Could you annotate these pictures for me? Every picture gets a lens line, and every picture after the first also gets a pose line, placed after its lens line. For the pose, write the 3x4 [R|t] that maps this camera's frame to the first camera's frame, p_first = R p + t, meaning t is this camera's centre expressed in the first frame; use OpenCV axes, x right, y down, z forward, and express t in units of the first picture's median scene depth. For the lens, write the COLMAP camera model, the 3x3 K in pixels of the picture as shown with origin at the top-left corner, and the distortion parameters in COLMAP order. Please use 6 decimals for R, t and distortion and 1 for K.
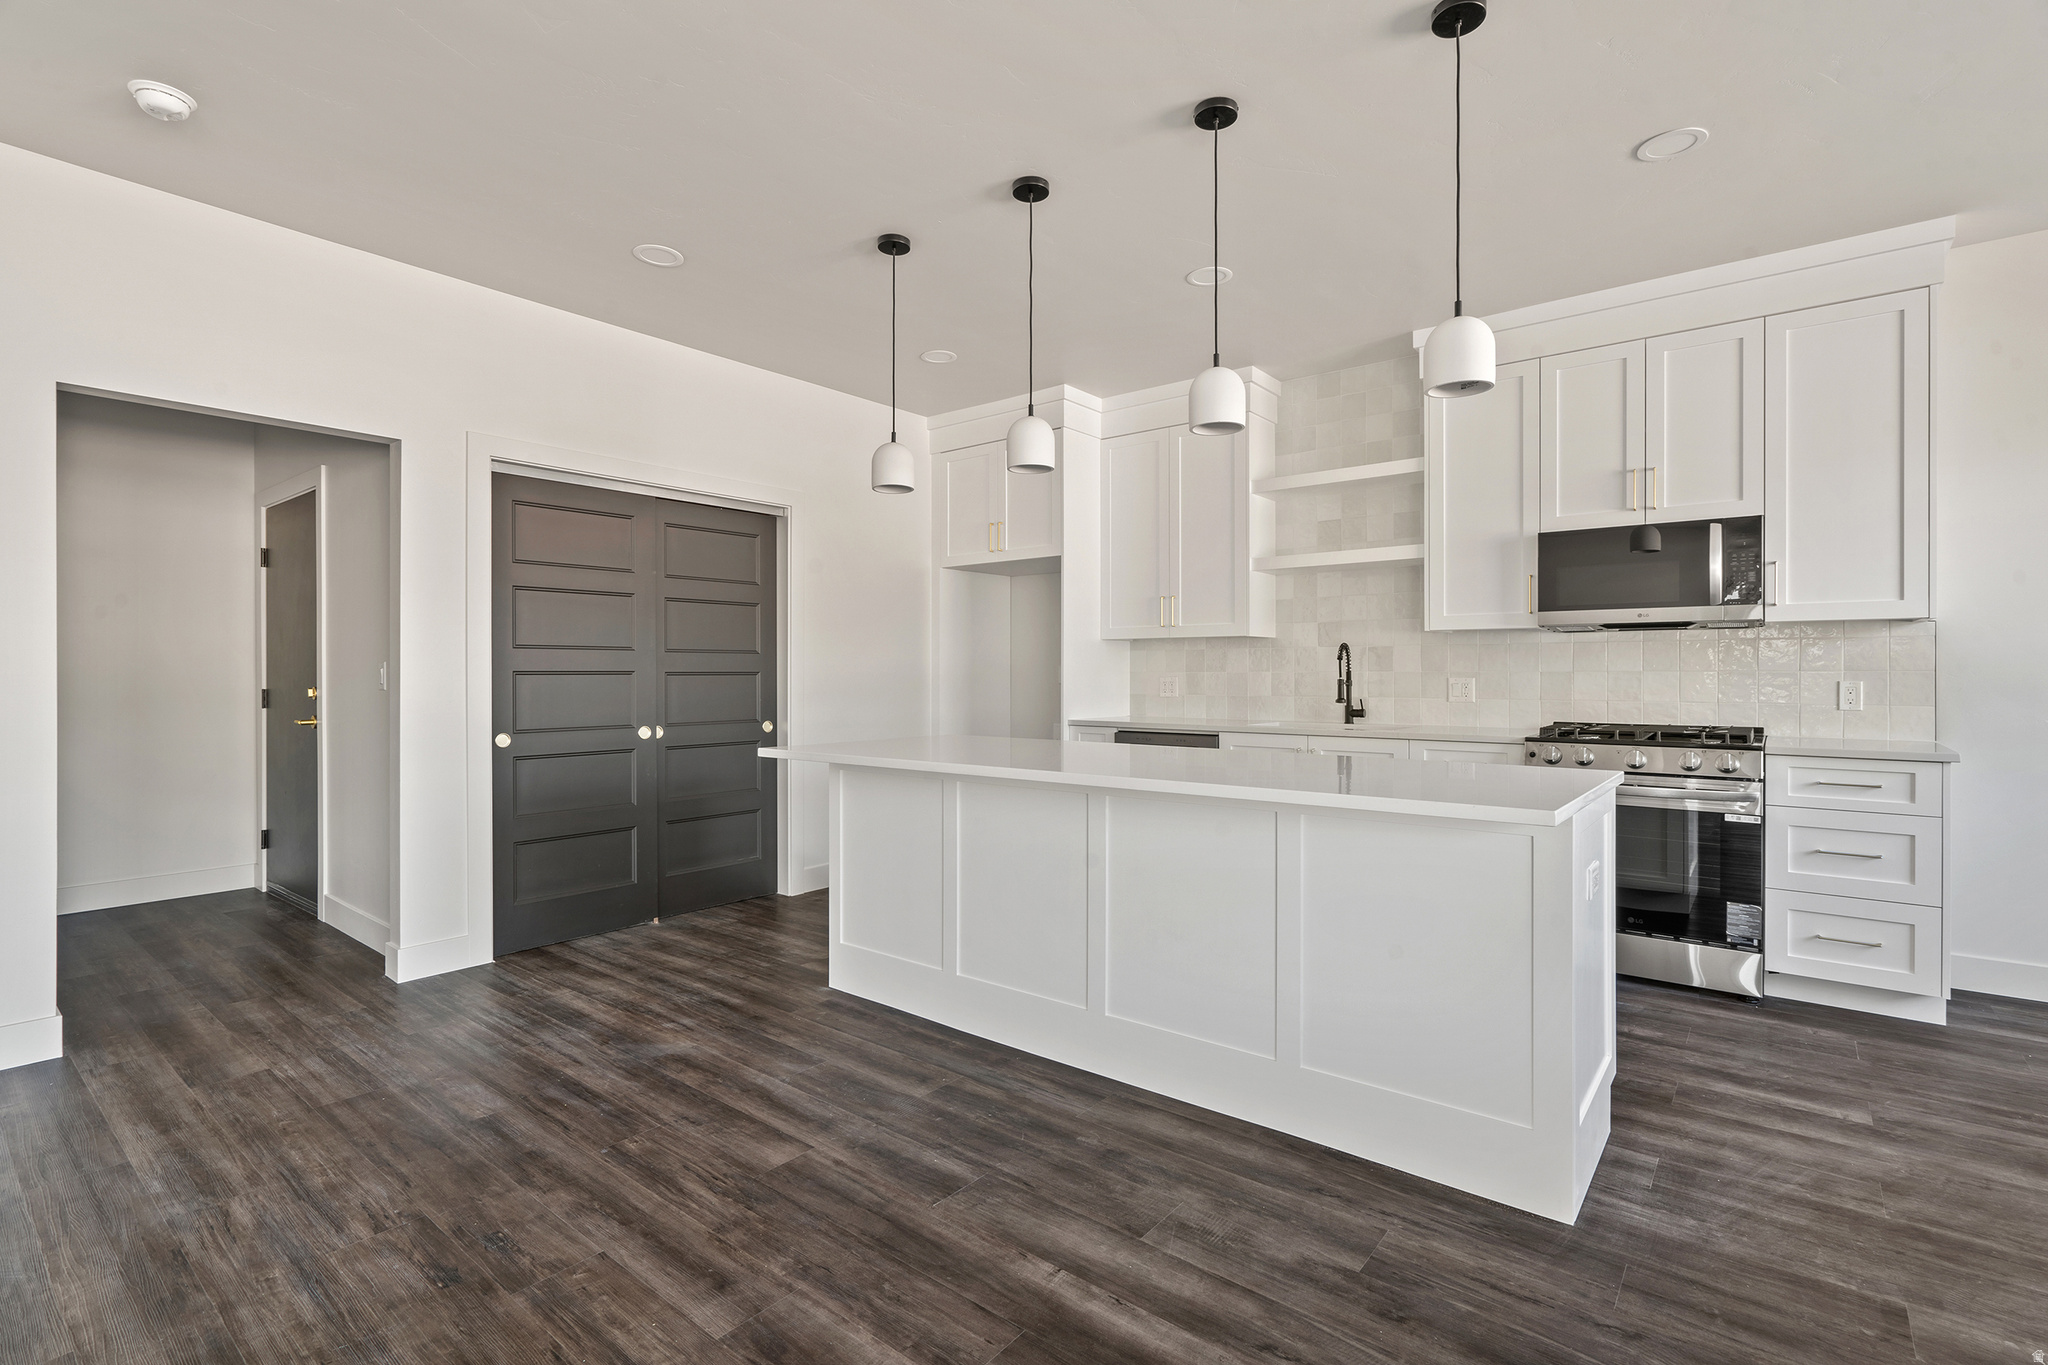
lens RADIAL K [[950.2, 0, 1020.4], [0, 950.2, 674.4], [0, 0, 1]] dist [-0.001112, 0.000364]
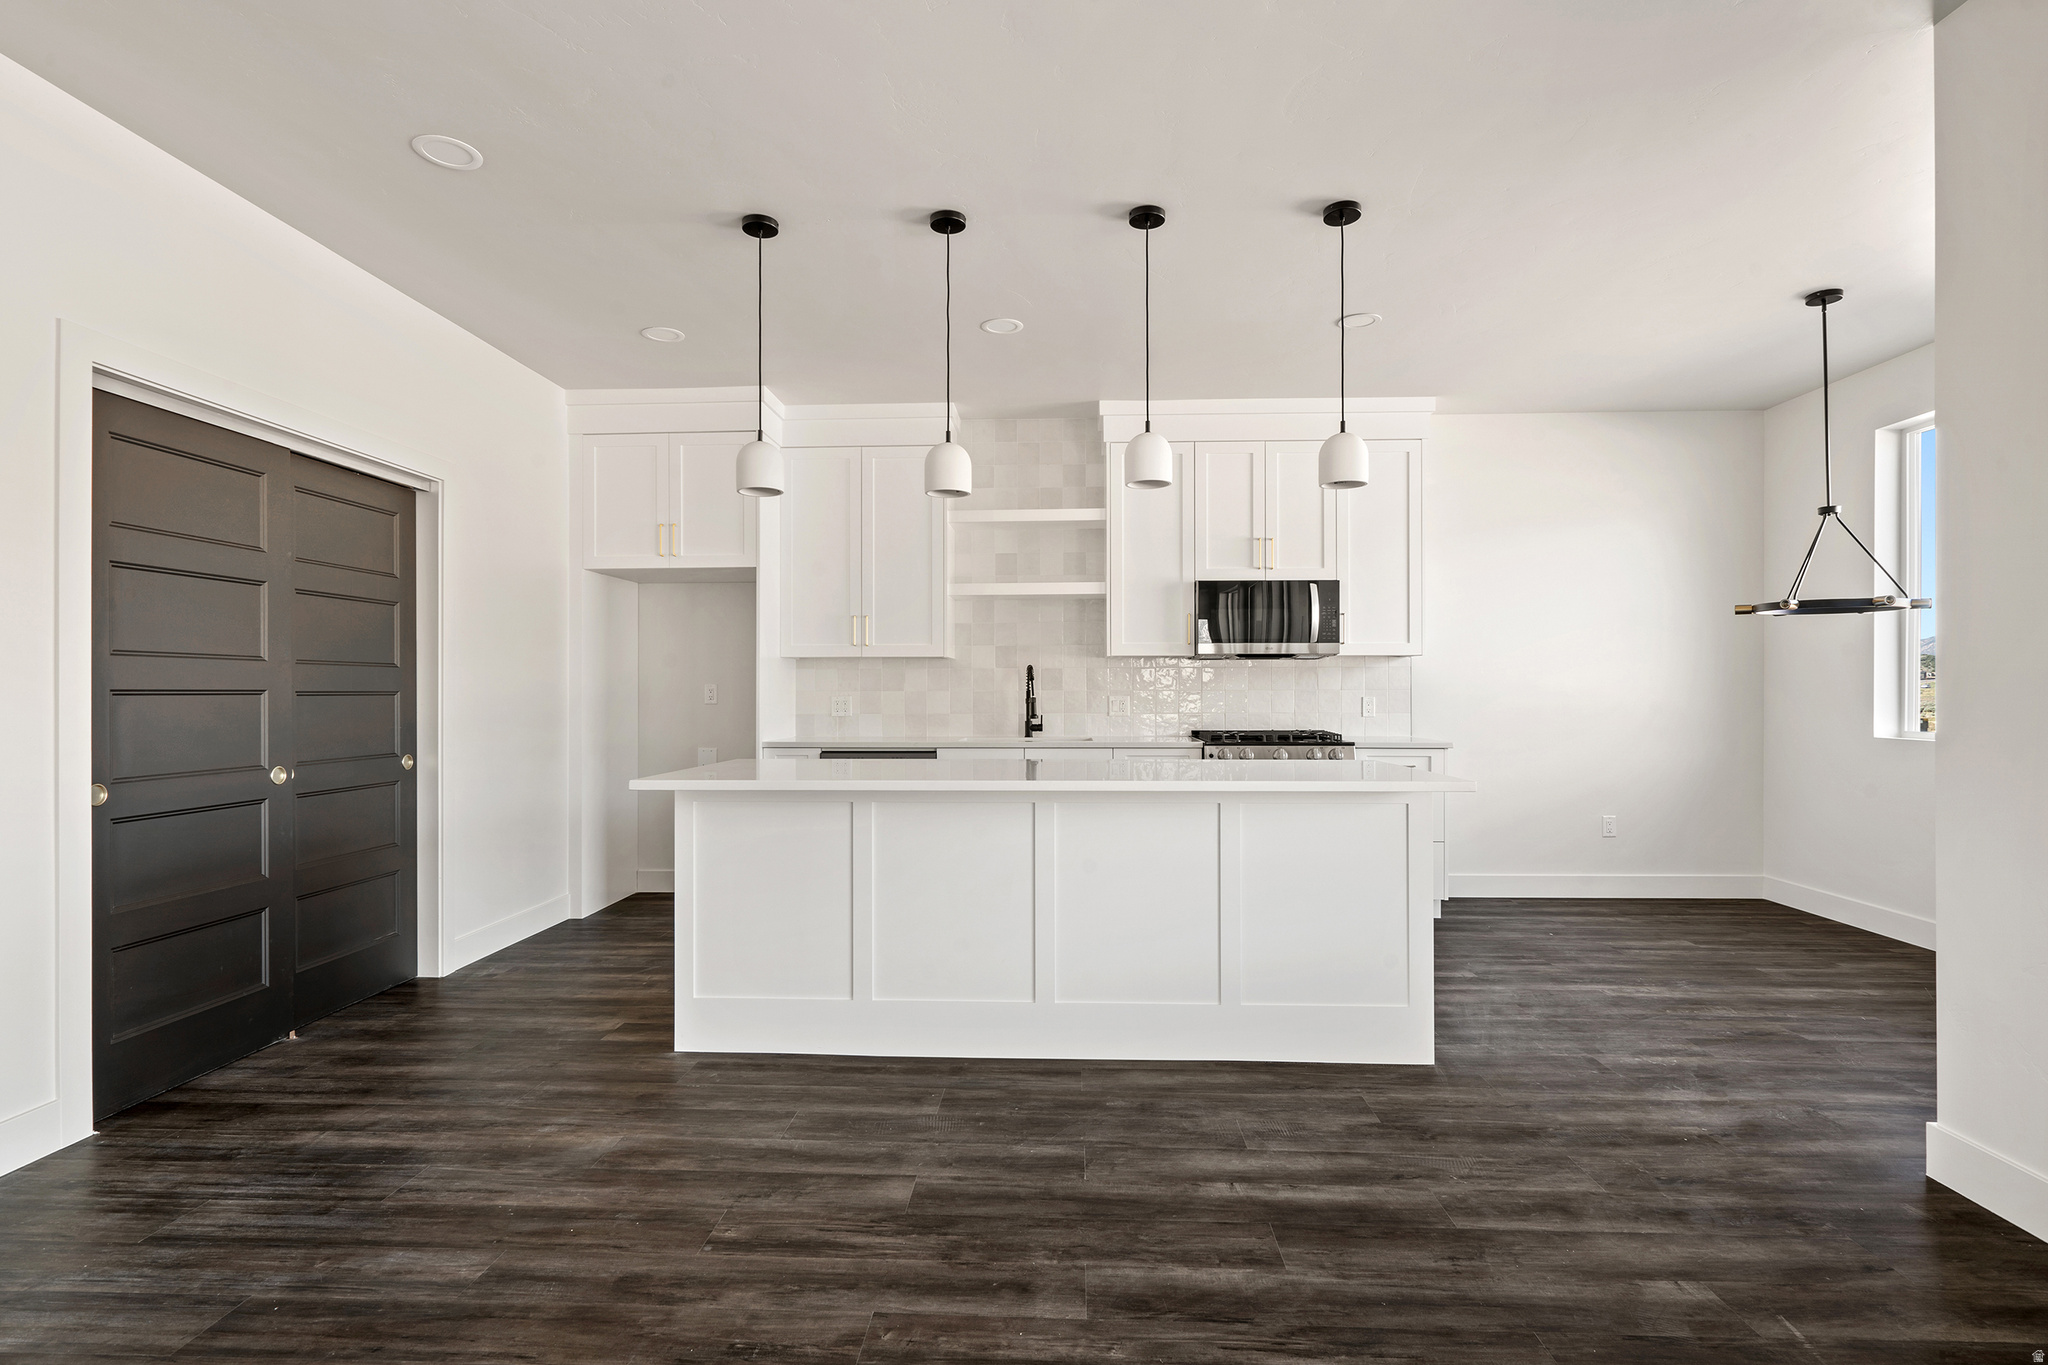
lens RADIAL K [[1010.3, 0, 1024.4], [0, 1010.3, 689.6], [0, 0, 1]] dist [0.002809, 0.000047]
pose [[0.806195, 0.000319, 0.591649, -0.489645], [0.002579, 0.999988, -0.004053, 0.000939], [-0.591644, 0.004793, 0.806185, 0.059885]]
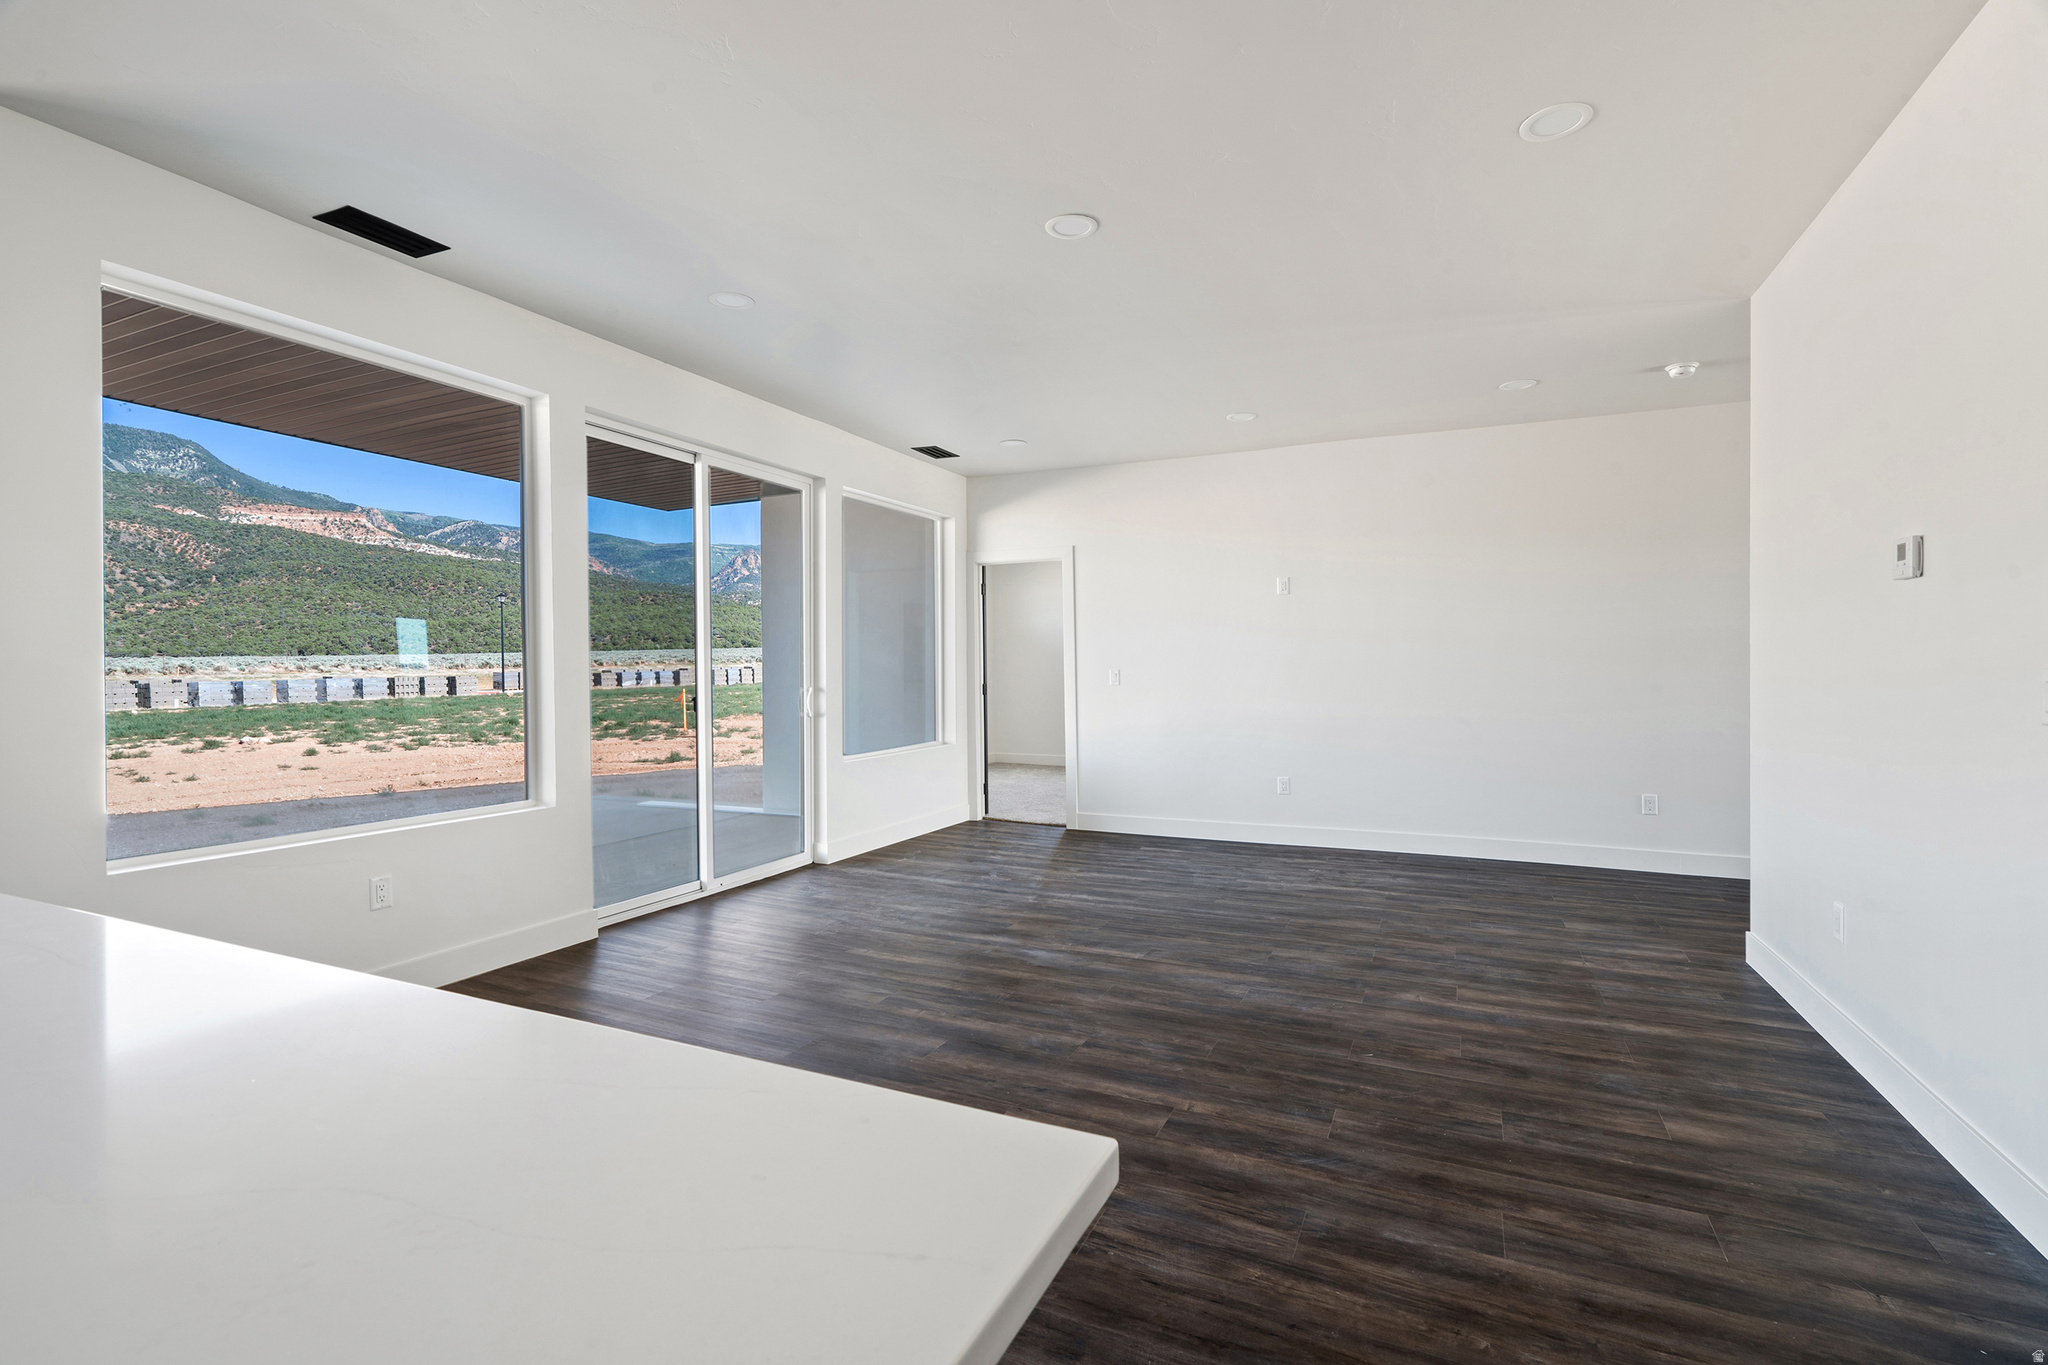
lens RADIAL K [[938.2, 0, 1024.0], [0, 938.2, 682.5], [0, 0, 1]] dist [-0.001307, -0.000038]
pose [[-0.970266, 0.006287, -0.241959, -0.199864], [0.003125, 0.999905, 0.013450, -0.014063], [0.242020, 0.012294, -0.970193, 1.093447]]
